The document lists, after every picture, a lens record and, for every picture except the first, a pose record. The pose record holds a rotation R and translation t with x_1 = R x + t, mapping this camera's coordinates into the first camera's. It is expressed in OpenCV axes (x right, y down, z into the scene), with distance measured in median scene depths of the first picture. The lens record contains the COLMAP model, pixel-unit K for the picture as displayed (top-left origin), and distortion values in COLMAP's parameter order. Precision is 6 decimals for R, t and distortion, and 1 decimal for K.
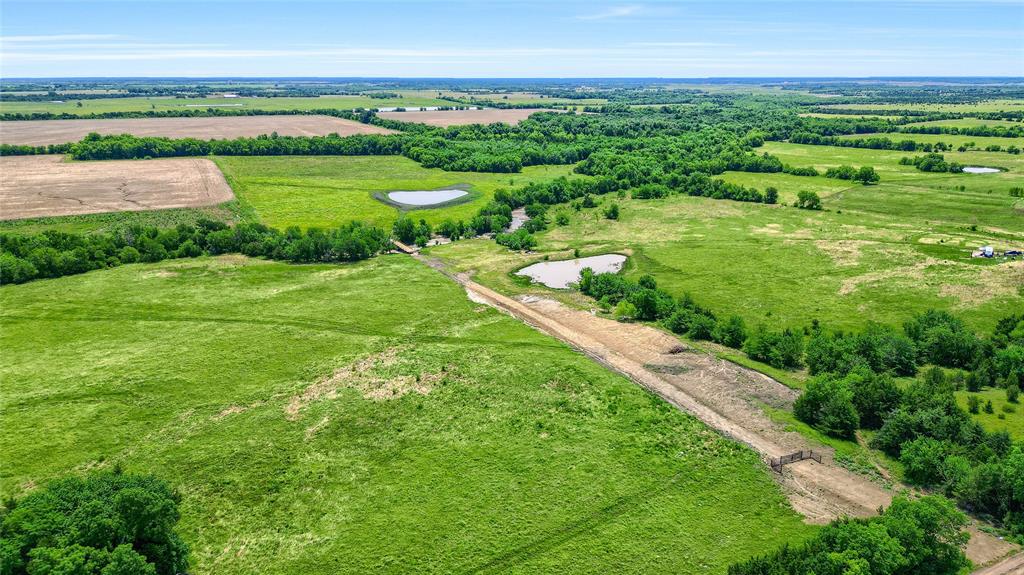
lens RADIAL K [[746.0, 0, 500.7], [0, 746.0, 289.7], [0, 0, 1]] dist [0.106089, -0.109810]
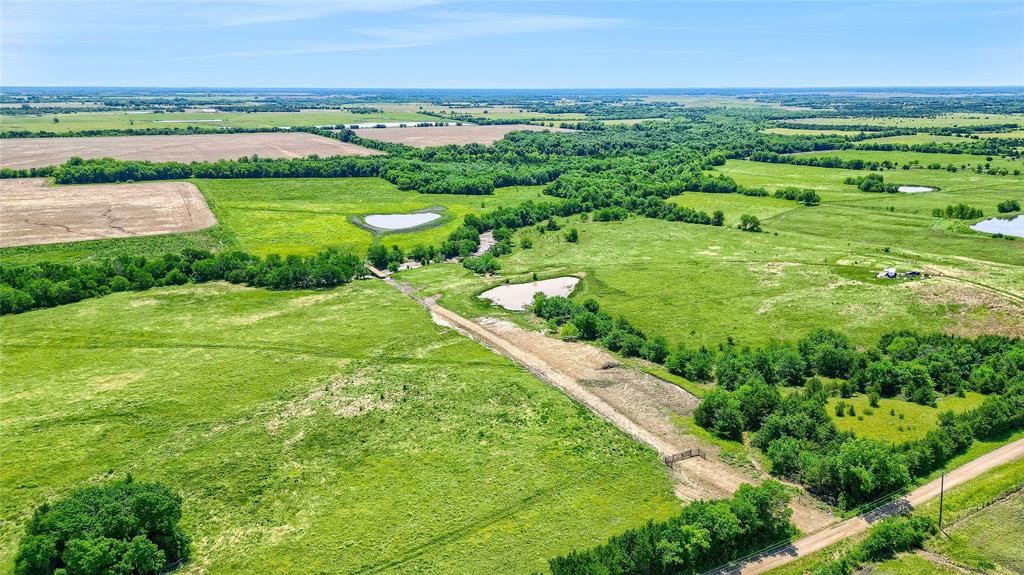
lens RADIAL K [[740.4, 0, 517.6], [0, 740.4, 305.9], [0, 0, 1]] dist [0.100558, -0.092481]
pose [[0.999042, -0.013415, 0.041662, 0.026555], [0.013003, 0.999864, 0.010142, -0.015307], [-0.041792, -0.009590, 0.999080, -0.081686]]
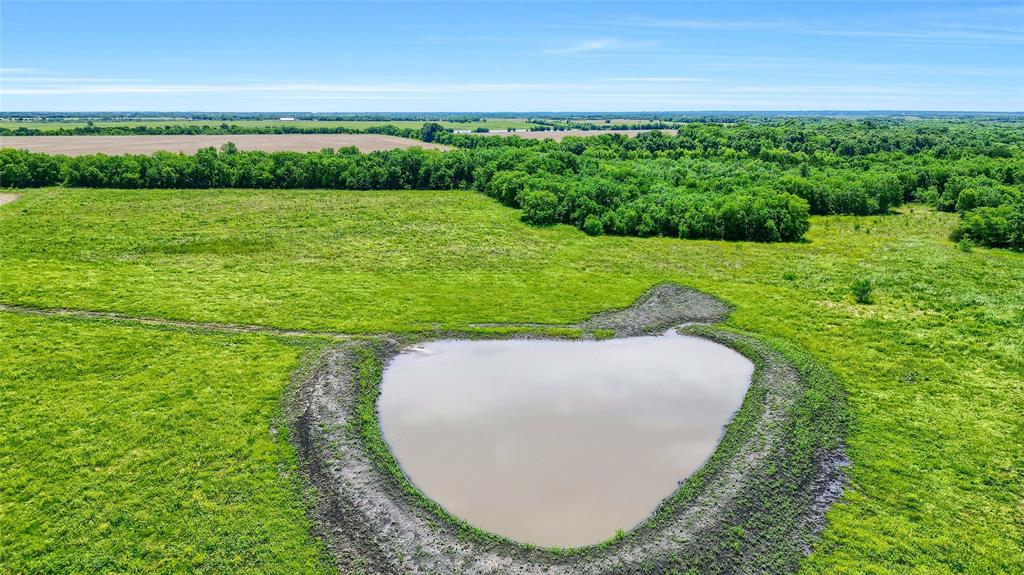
lens RADIAL K [[750.2, 0, 512.5], [0, 750.2, 274.1], [0, 0, 1]] dist [0.120733, -0.141040]
pose [[0.995695, 0.019559, -0.090607, -0.127317], [-0.025321, 0.997700, -0.062881, -0.191797], [0.089169, 0.064904, 0.993900, 1.060606]]
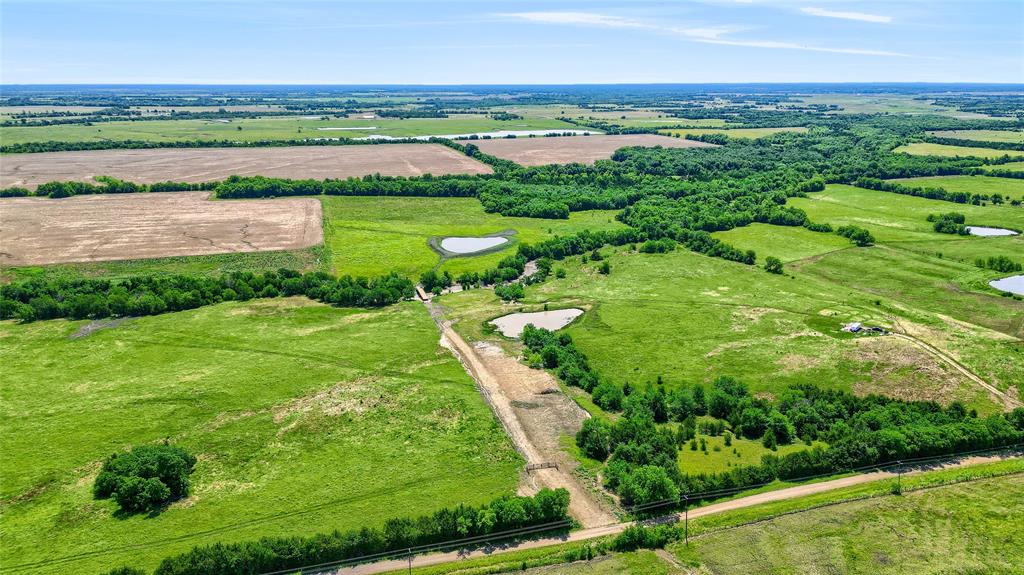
lens RADIAL K [[750.2, 0, 512.5], [0, 750.2, 274.1], [0, 0, 1]] dist [0.120733, -0.141040]
pose [[0.985675, 0.042739, -0.163149, 0.228193], [-0.047083, 0.998630, -0.022850, -0.065706], [0.161949, 0.030205, 0.986337, -0.275319]]
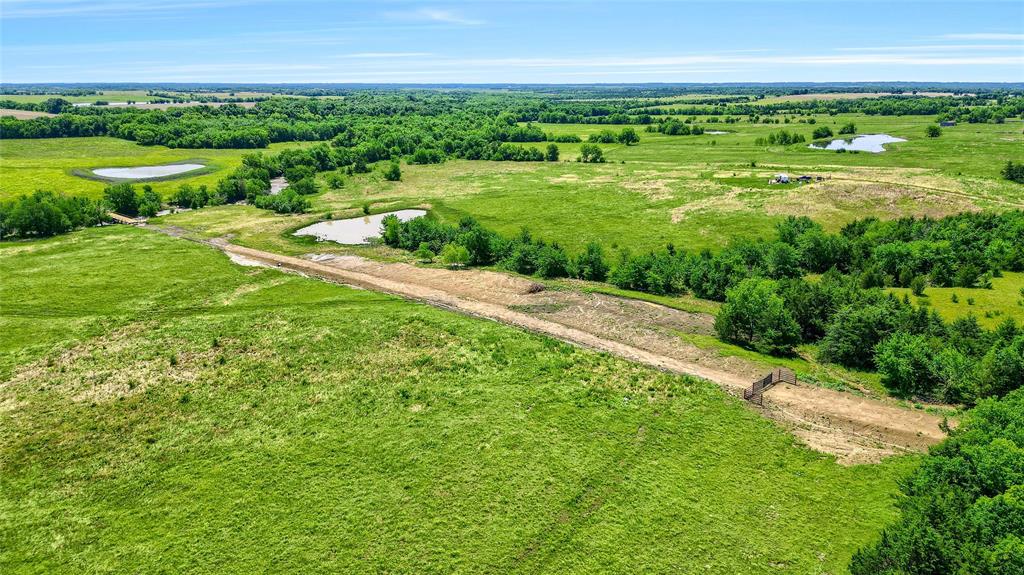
lens RADIAL K [[750.2, 0, 512.5], [0, 750.2, 274.1], [0, 0, 1]] dist [0.120733, -0.141040]
pose [[0.937860, -0.090023, 0.335135, -0.026593], [0.099708, 0.994947, -0.011770, 0.041211], [-0.332382, 0.044454, 0.942097, 0.158200]]
